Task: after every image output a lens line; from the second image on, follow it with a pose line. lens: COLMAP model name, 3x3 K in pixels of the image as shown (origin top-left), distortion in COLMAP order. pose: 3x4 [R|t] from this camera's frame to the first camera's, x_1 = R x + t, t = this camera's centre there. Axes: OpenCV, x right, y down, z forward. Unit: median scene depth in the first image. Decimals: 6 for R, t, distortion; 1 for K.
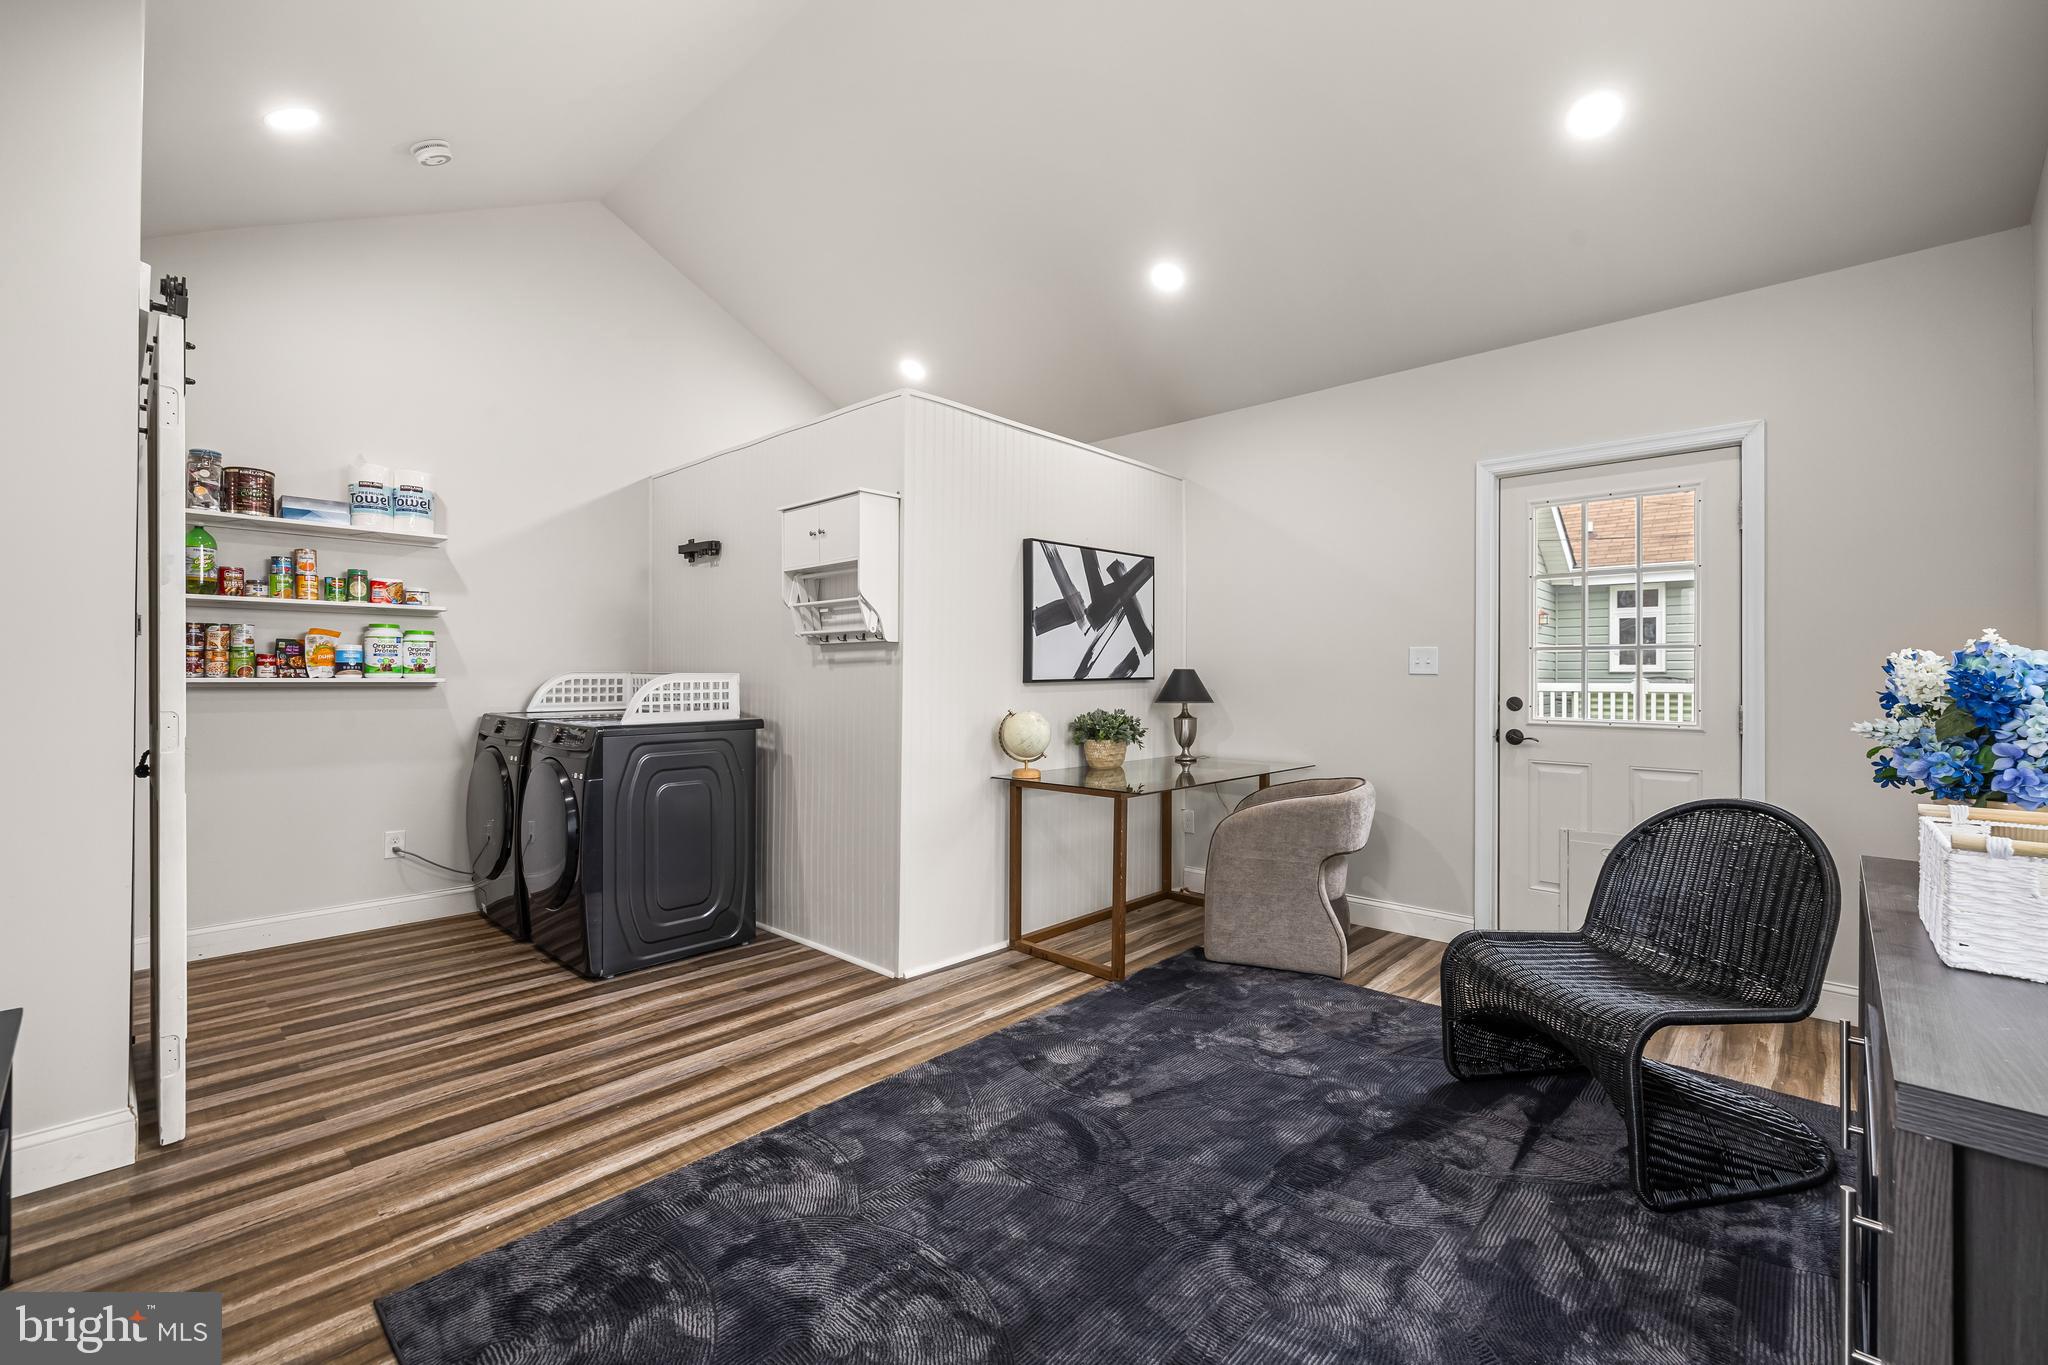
lens RADIAL K [[882.3, 0, 1020.2], [0, 882.3, 675.9], [0, 0, 1]] dist [0.002684, 0.000125]
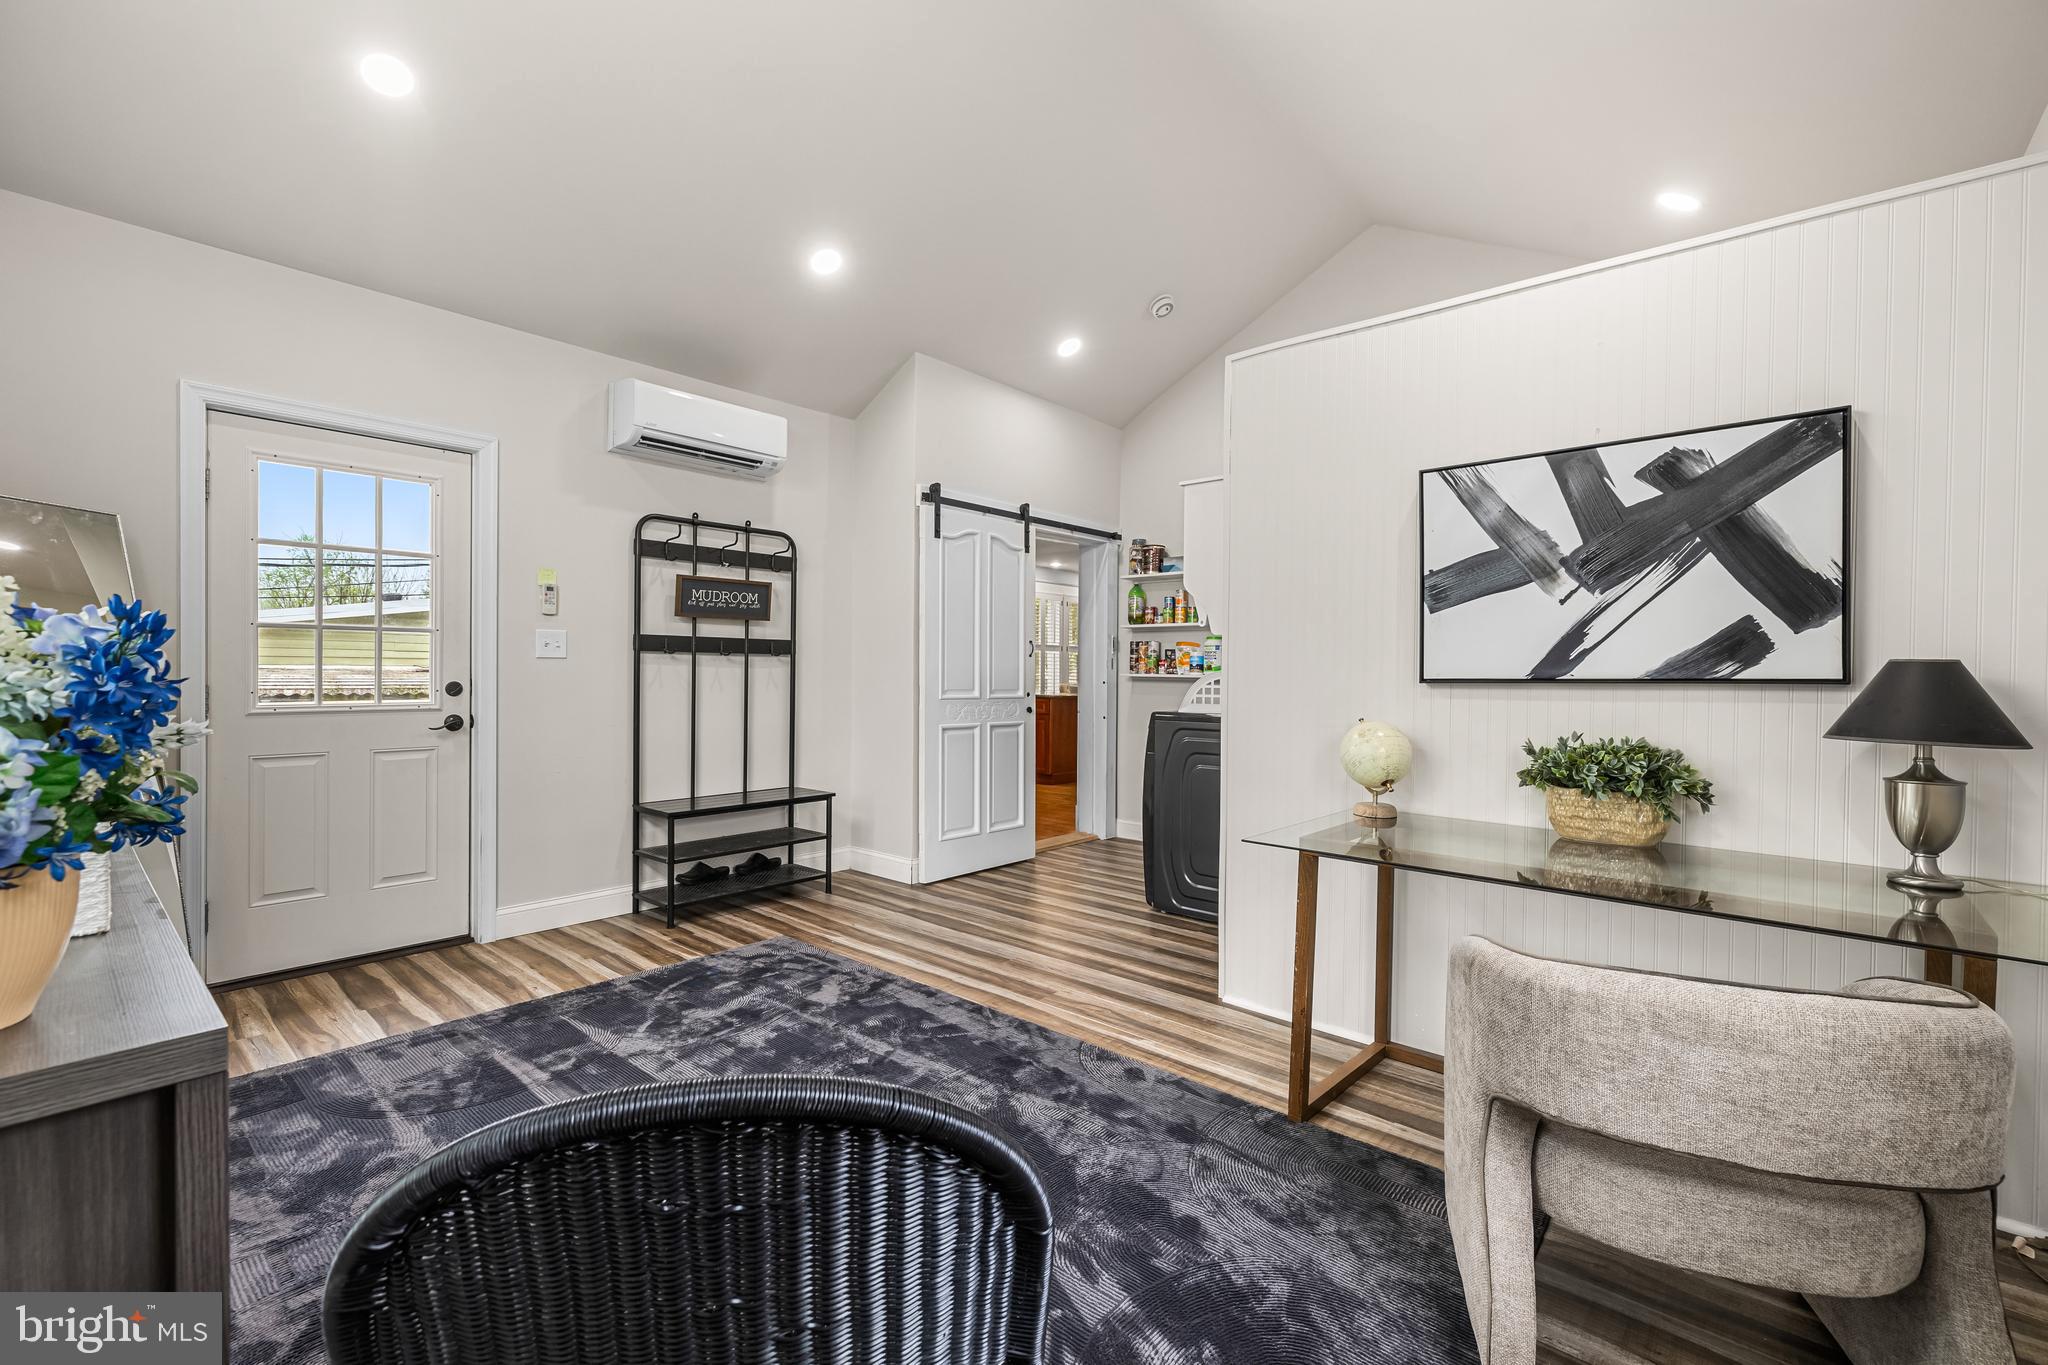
lens RADIAL K [[882.3, 0, 1021.1], [0, 882.3, 677.1], [0, 0, 1]] dist [0.002684, 0.000125]
pose [[0.014392, 0.003162, -0.999891, 0.716465], [-0.013110, 0.999910, 0.002973, 0.005909], [0.999810, 0.013065, 0.014432, 0.708639]]
